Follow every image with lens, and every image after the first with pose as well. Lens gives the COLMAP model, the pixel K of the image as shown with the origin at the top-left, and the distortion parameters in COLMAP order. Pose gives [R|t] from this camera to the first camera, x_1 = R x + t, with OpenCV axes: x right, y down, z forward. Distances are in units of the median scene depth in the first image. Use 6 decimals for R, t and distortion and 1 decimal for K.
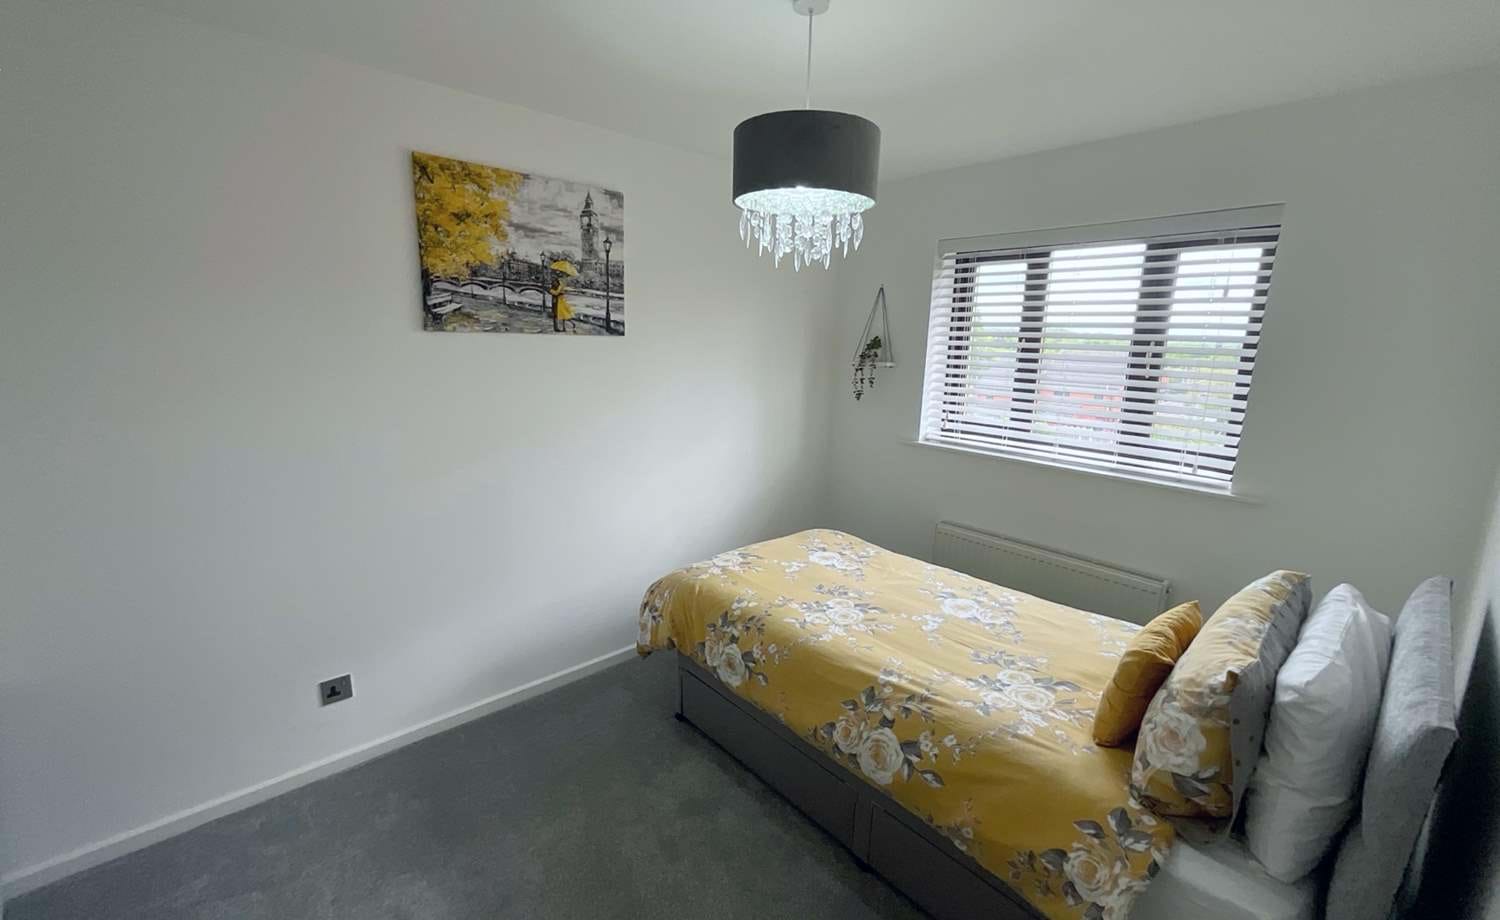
lens RADIAL K [[606.0, 0, 748.9], [0, 606.0, 461.3], [0, 0, 1]] dist [-0.016971, 0.006757]
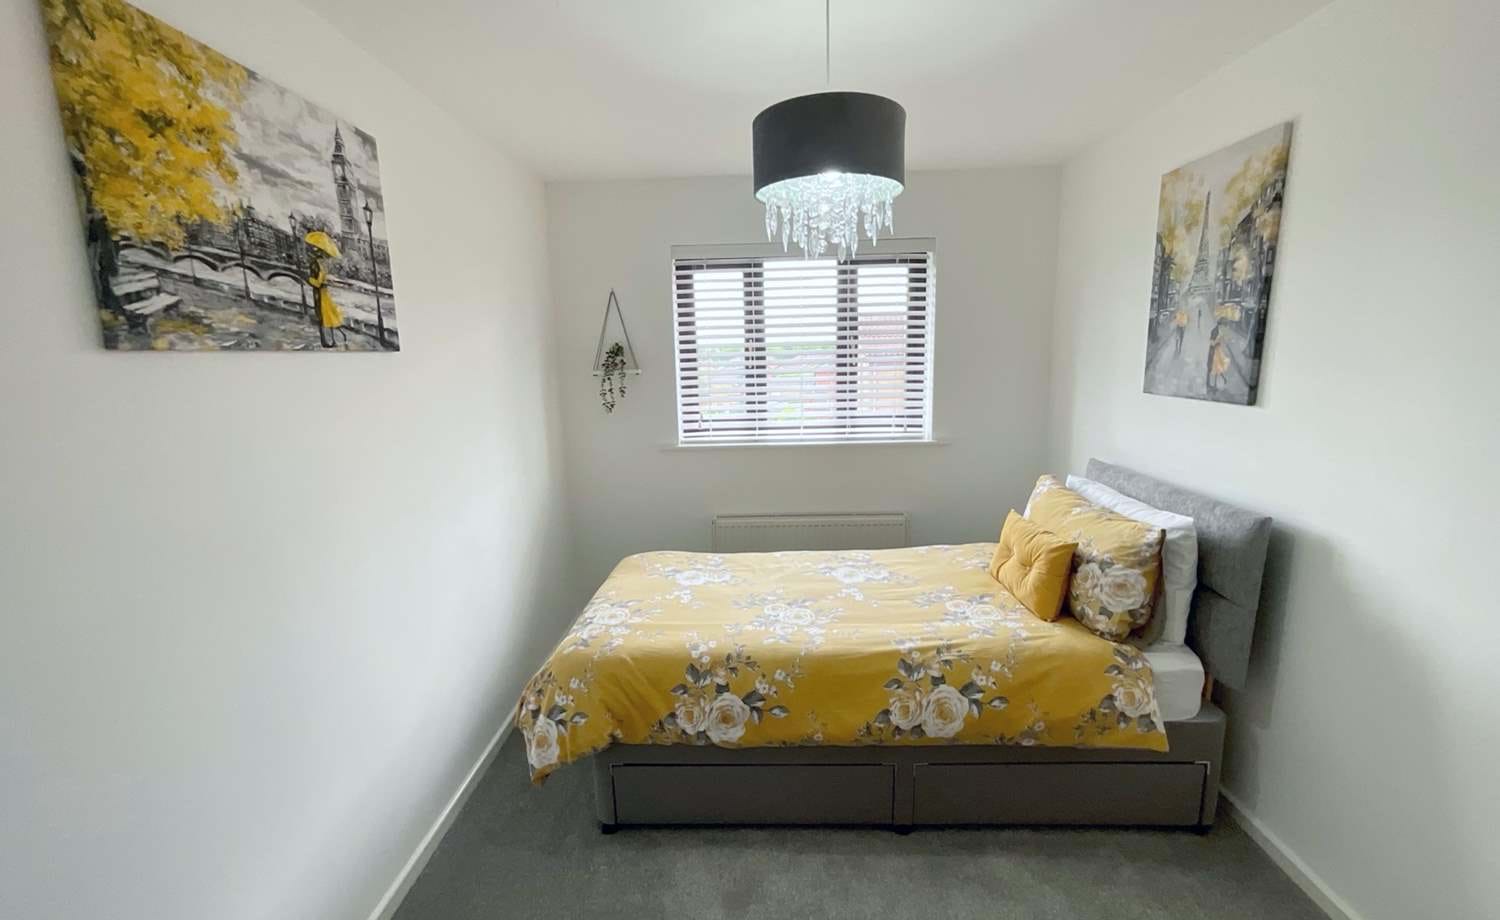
lens RADIAL K [[606.0, 0, 748.9], [0, 606.0, 461.3], [0, 0, 1]] dist [-0.016971, 0.006757]
pose [[0.686401, -0.173323, 0.706267, -0.502144], [0.190039, 0.980187, 0.055852, -0.058582], [-0.701954, 0.095882, 0.705739, 0.304456]]
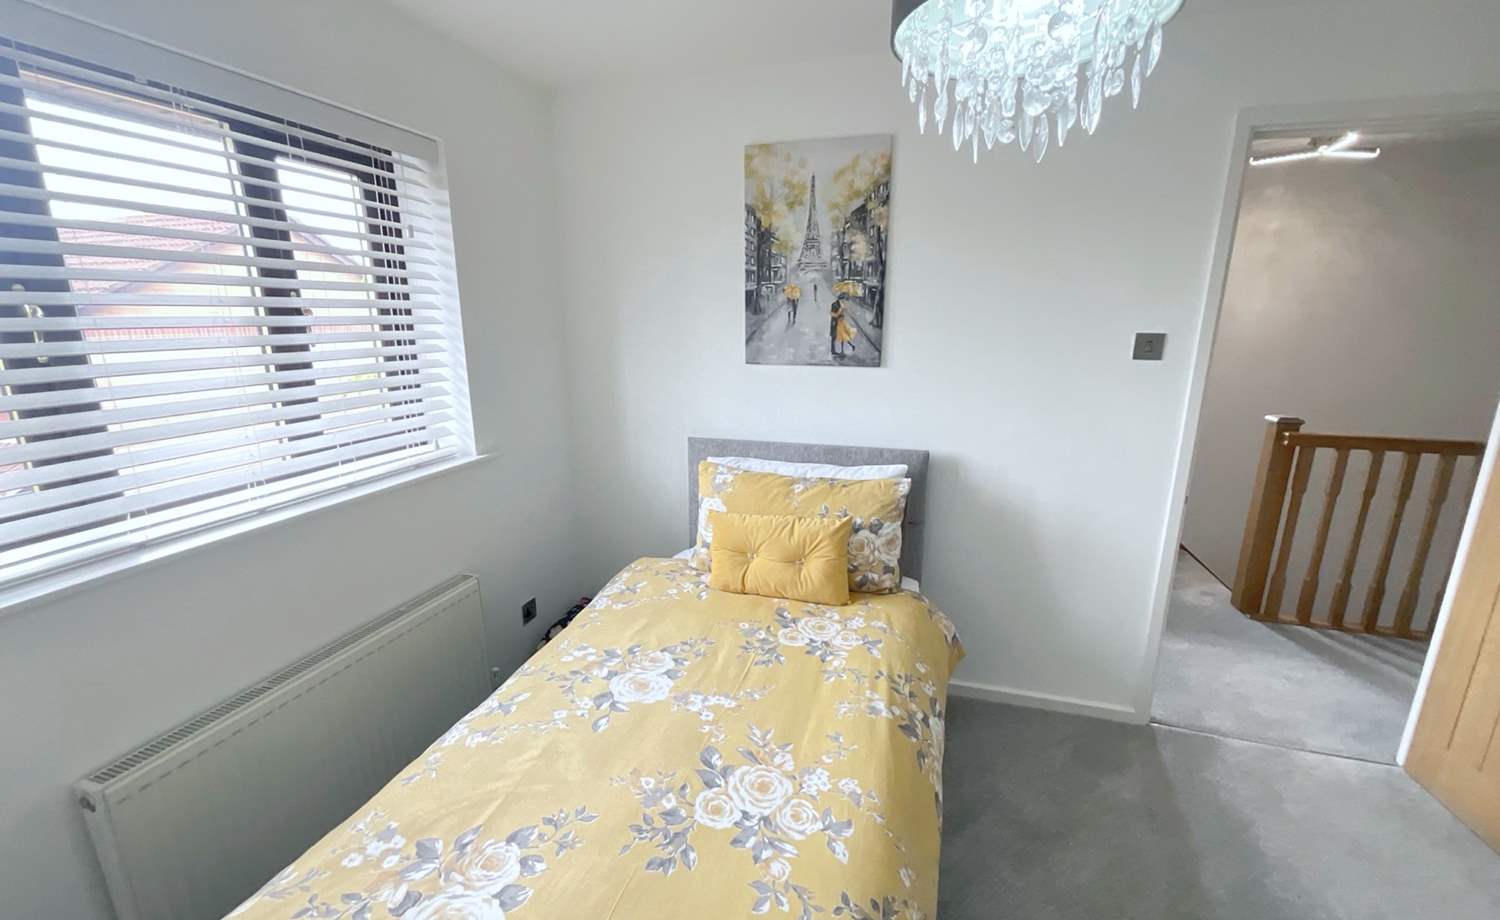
lens RADIAL K [[606.0, 0, 748.9], [0, 606.0, 461.3], [0, 0, 1]] dist [-0.016971, 0.006757]
pose [[-0.513171, -0.225588, 0.828110, -0.210277], [0.166541, 0.920331, 0.353914, -0.203838], [-0.841974, 0.319533, -0.434717, 1.054913]]
